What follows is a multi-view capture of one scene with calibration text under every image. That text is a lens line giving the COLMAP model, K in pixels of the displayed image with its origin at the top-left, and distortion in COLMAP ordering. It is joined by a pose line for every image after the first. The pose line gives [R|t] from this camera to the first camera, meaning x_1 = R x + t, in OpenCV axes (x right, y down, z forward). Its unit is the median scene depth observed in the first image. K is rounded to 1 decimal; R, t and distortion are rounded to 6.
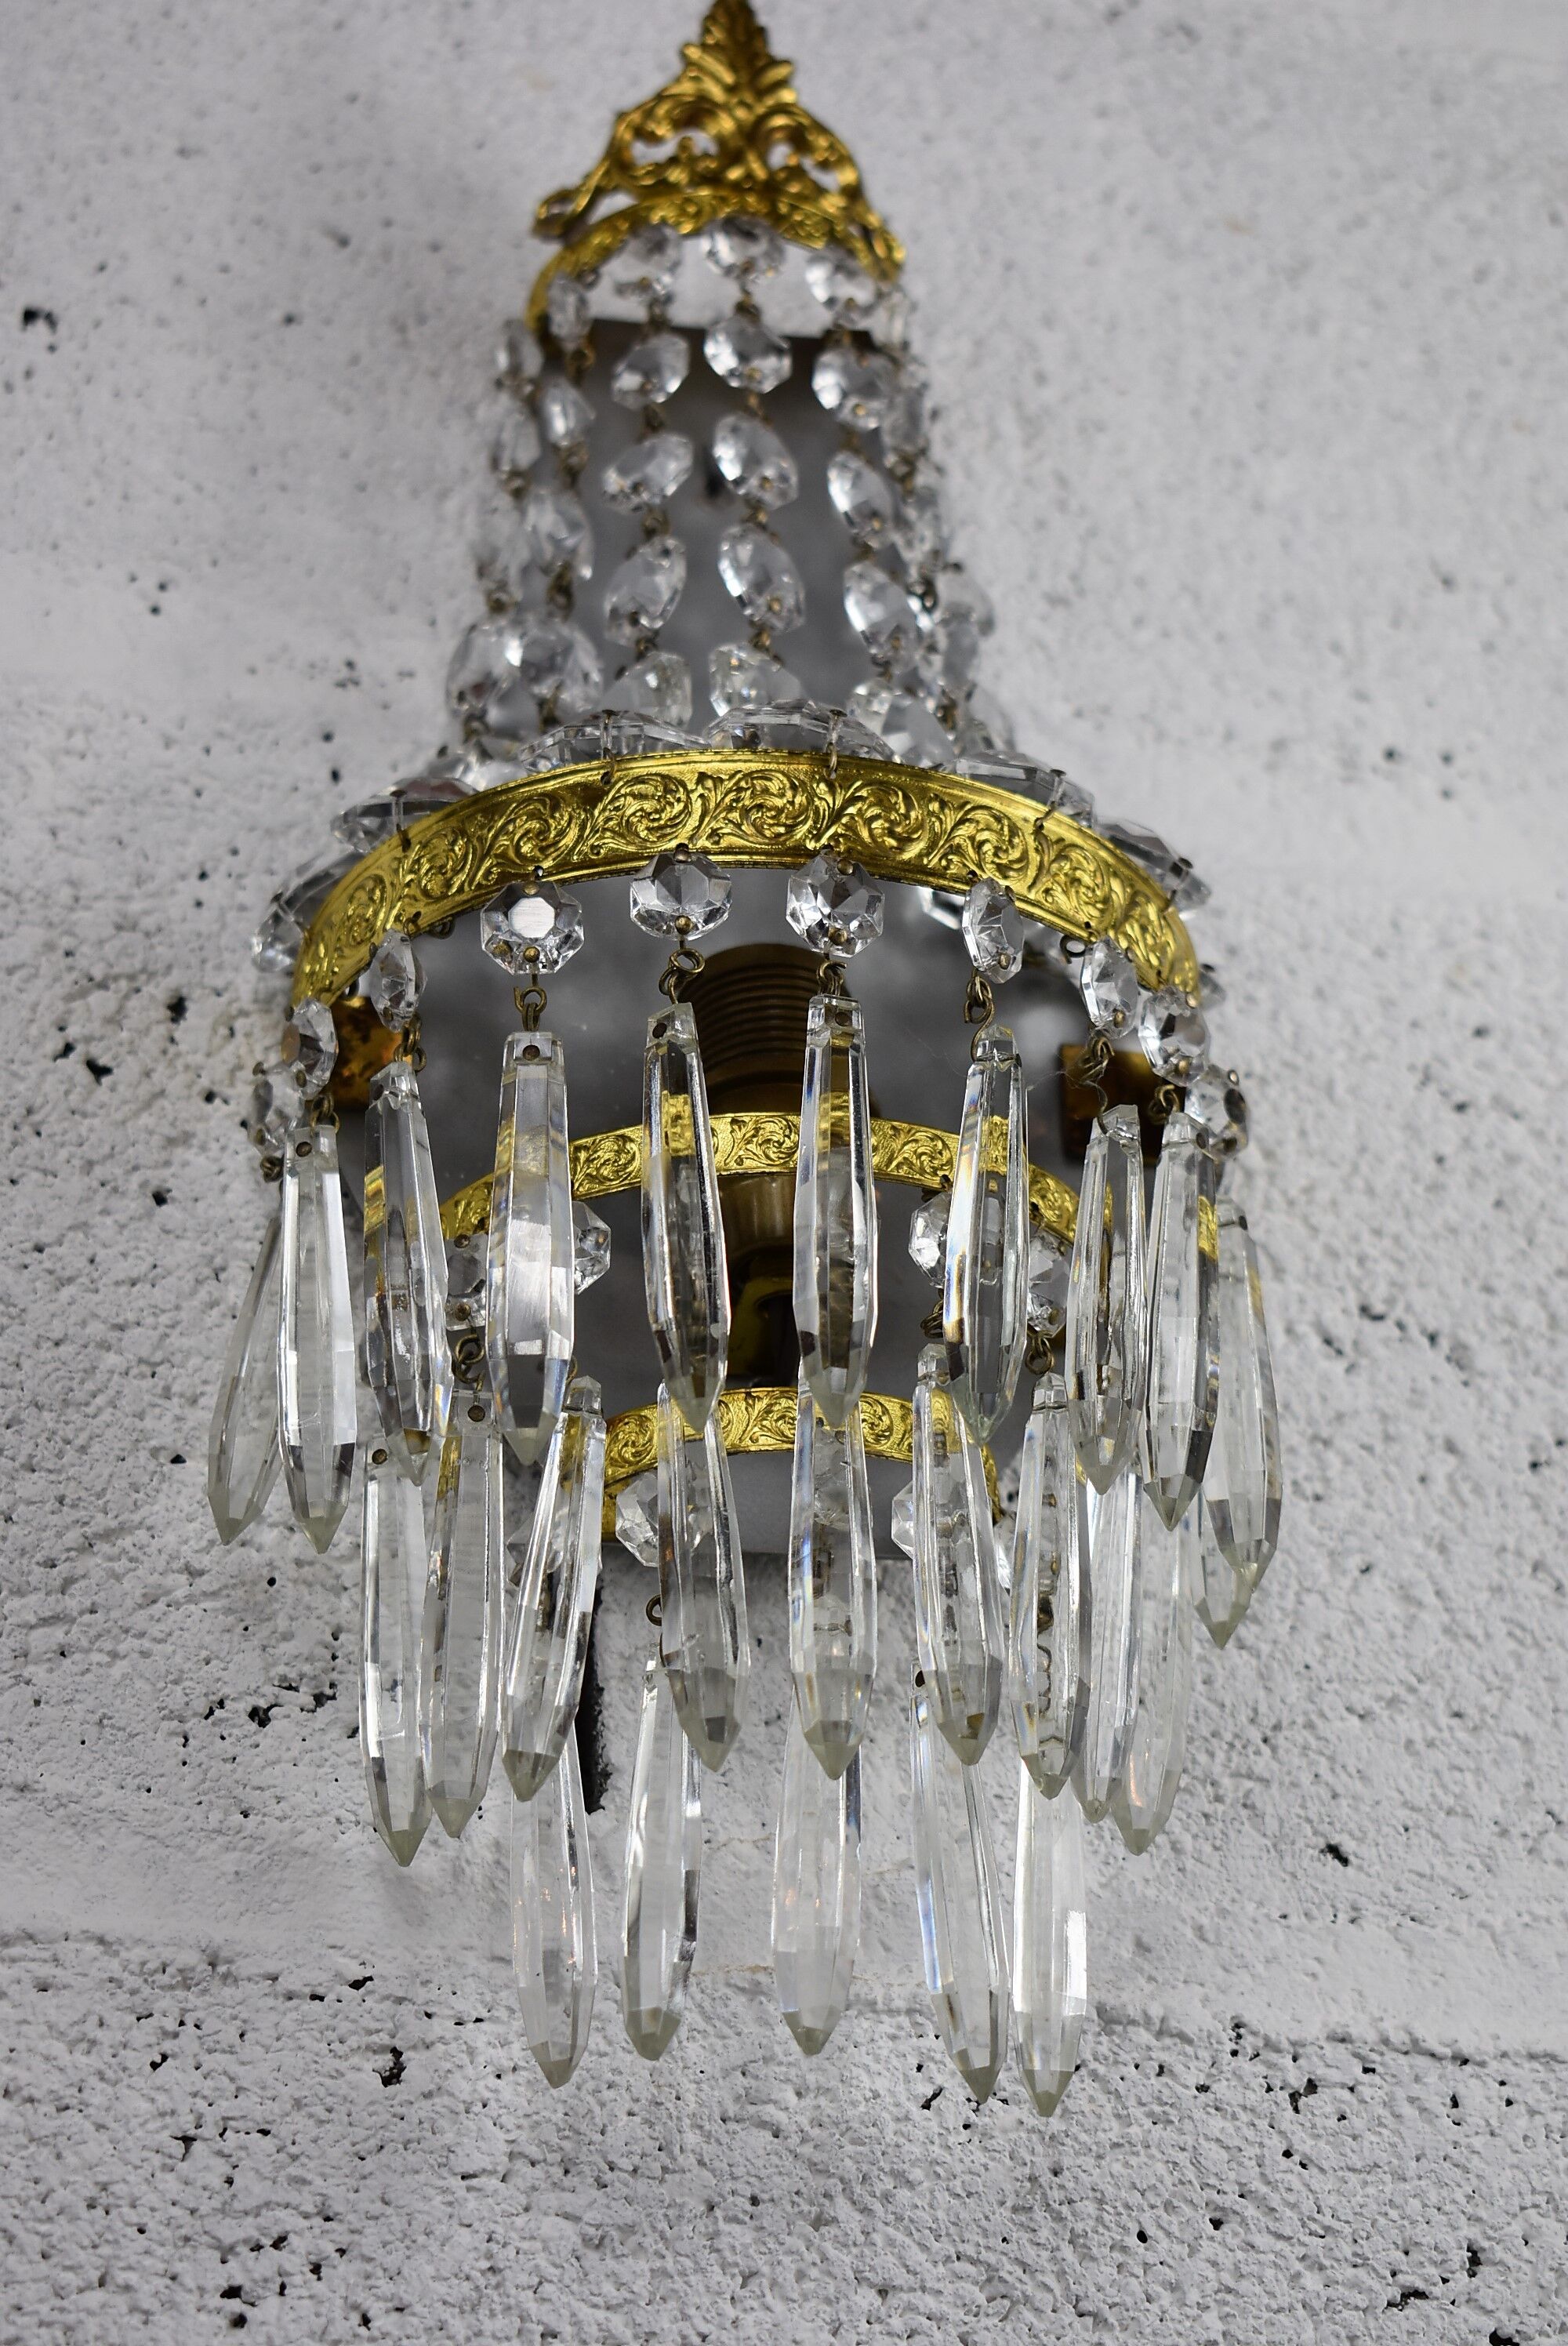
lens RADIAL K [[4294.8, 0, 784.0], [0, 4294.8, 1173.0], [0, 0, 1]] dist [-0.008855, 0.196878]
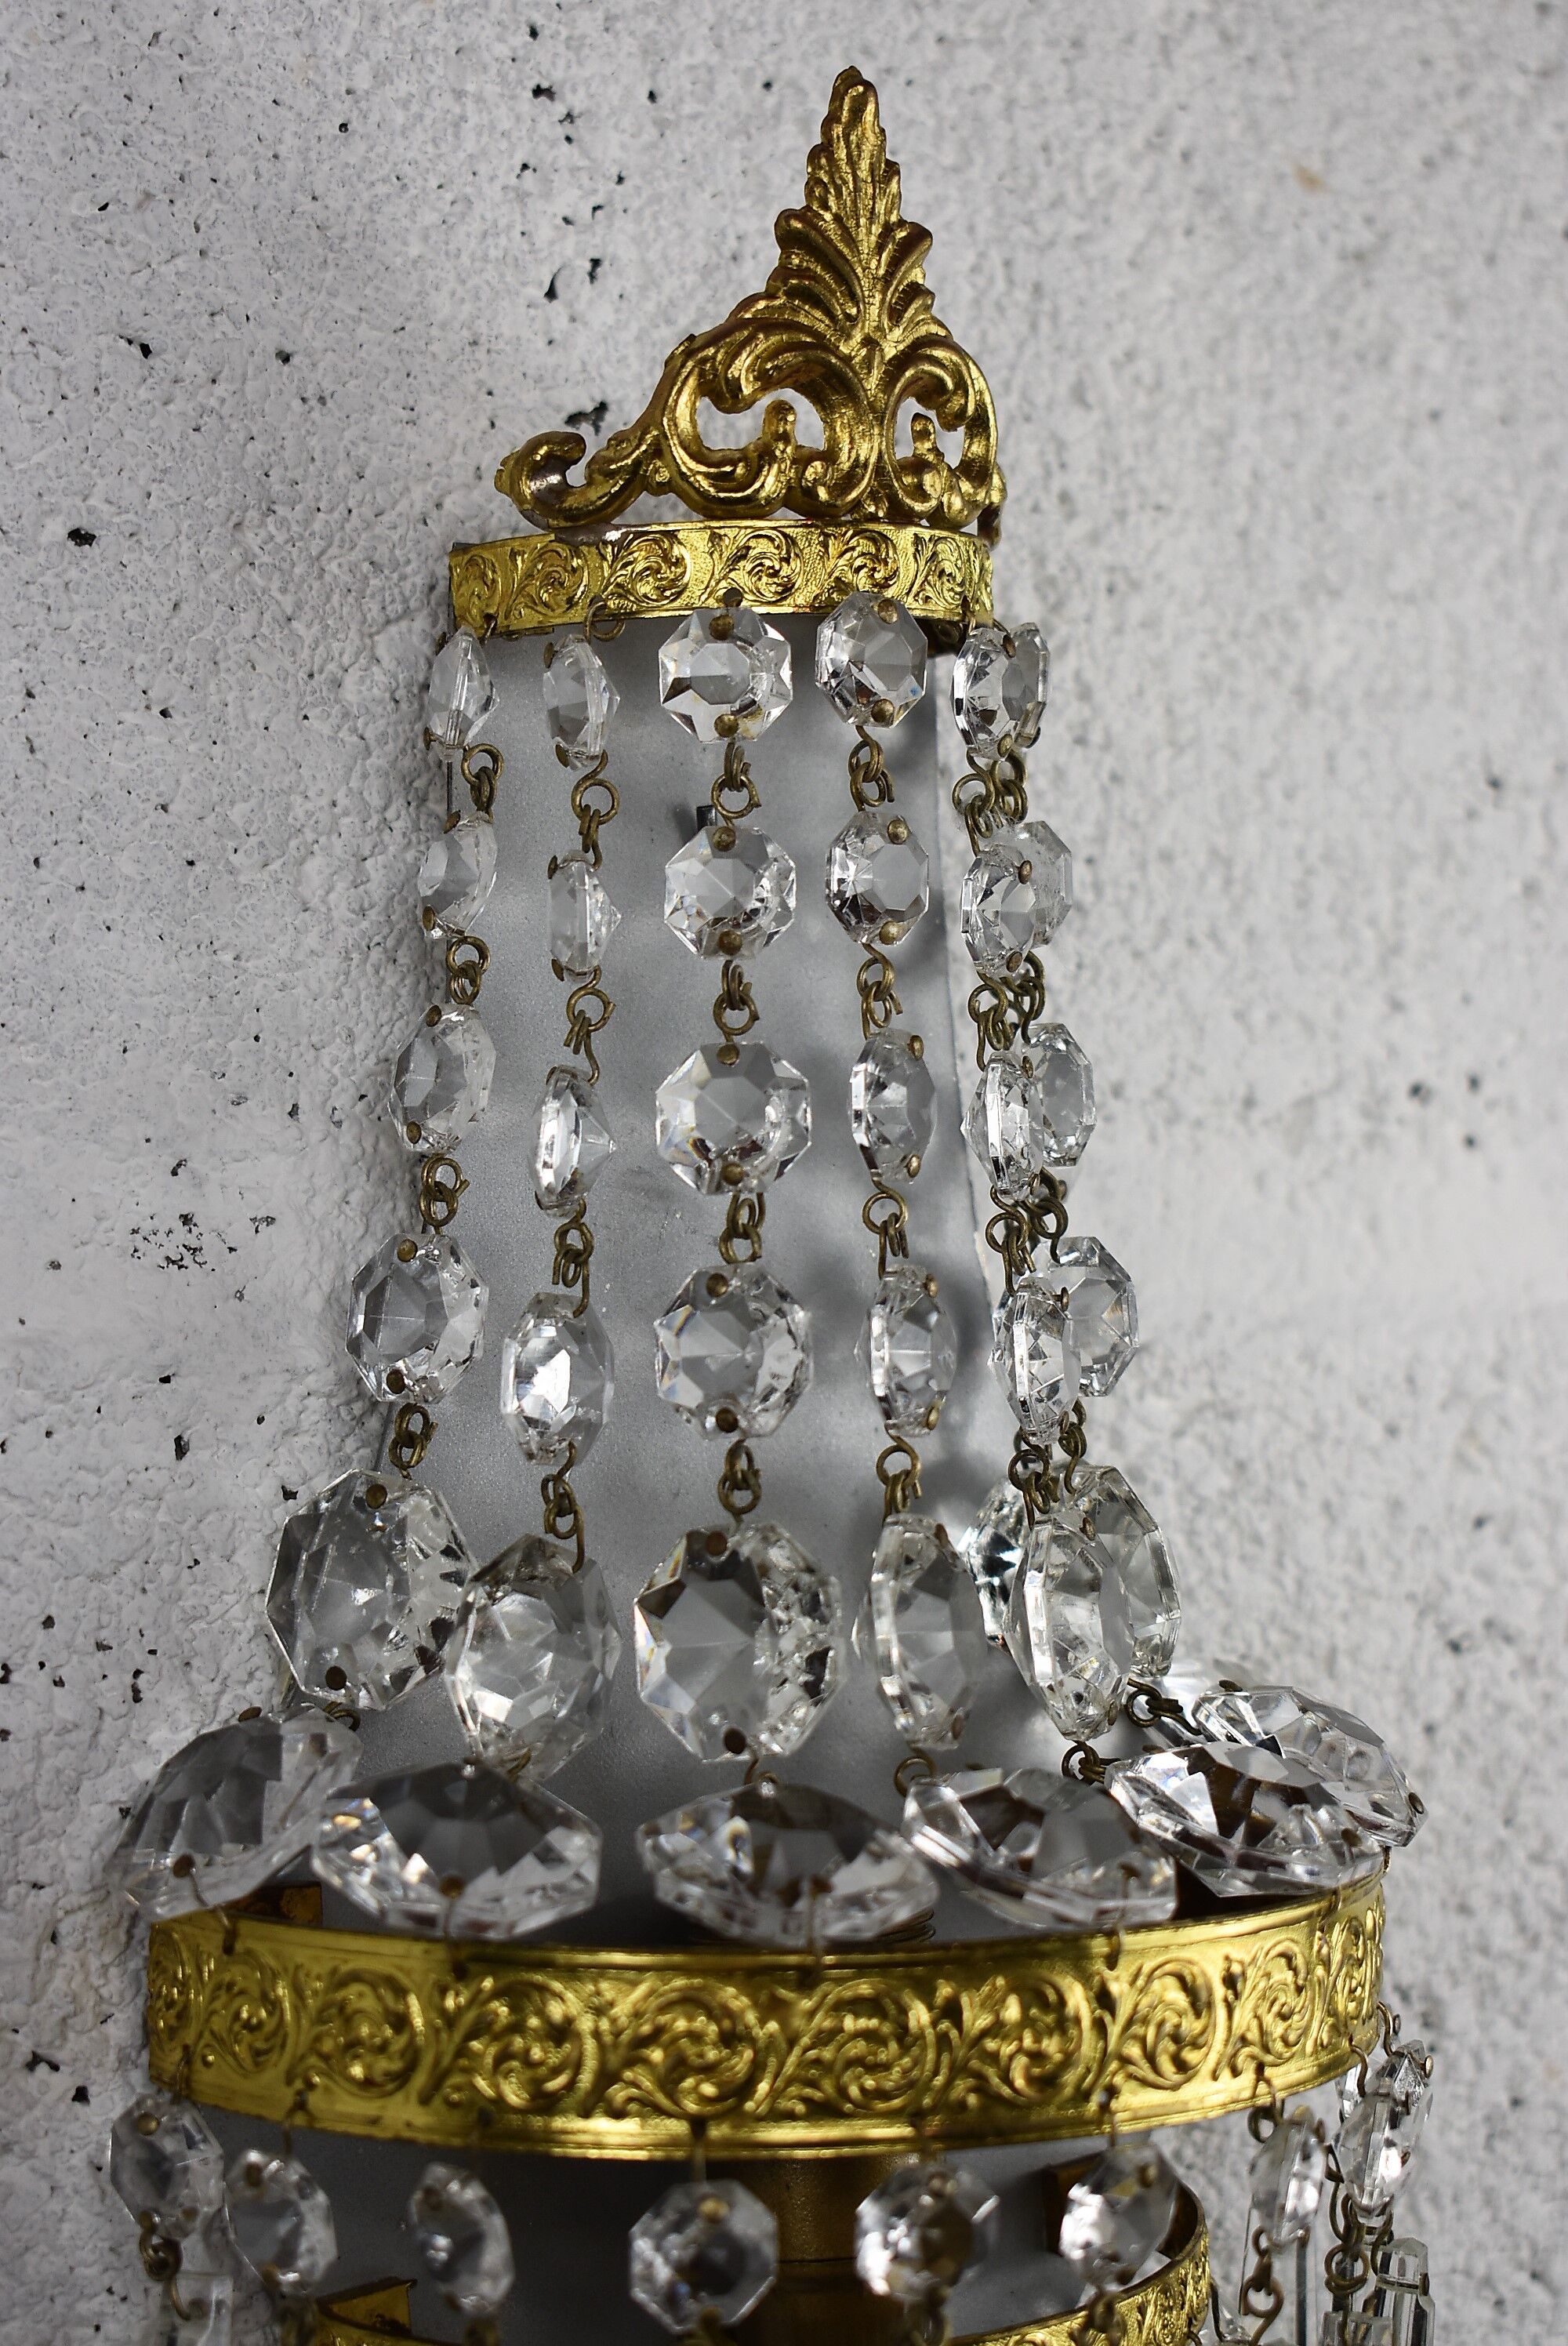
lens RADIAL K [[4294.8, 0, 784.0], [0, 4294.8, 1173.0], [0, 0, 1]] dist [-0.008855, 0.196878]
pose [[0.935806, 0.026479, 0.351520, -0.227384], [-0.193612, 0.871918, 0.449749, -0.402719], [-0.294587, -0.488936, 0.821072, 0.408331]]
